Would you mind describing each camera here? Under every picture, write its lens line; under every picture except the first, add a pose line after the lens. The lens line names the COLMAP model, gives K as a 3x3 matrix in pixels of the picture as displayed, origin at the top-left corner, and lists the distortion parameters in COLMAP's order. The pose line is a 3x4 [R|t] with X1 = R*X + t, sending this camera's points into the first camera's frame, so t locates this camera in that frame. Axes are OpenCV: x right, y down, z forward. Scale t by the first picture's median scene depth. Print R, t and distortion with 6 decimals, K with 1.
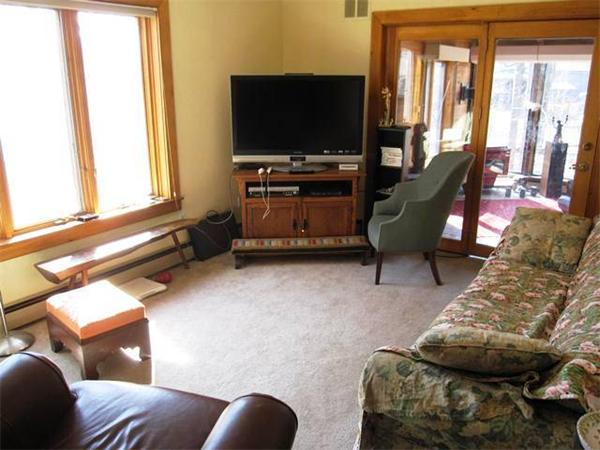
lens RADIAL K [[506.3, 0, 301.1], [0, 506.3, 225.3], [0, 0, 1]] dist [-0.054185, -0.001298]
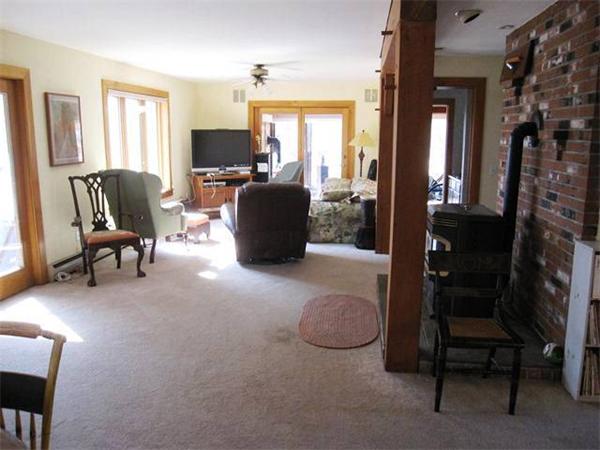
lens RADIAL K [[506.3, 0, 299.8], [0, 506.3, 223.7], [0, 0, 1]] dist [-0.054185, -0.001298]
pose [[0.890130, -0.080914, 0.448466, -0.676523], [0.125869, 0.989481, -0.071303, 0.278823], [-0.437979, 0.119917, 0.890951, -0.962234]]
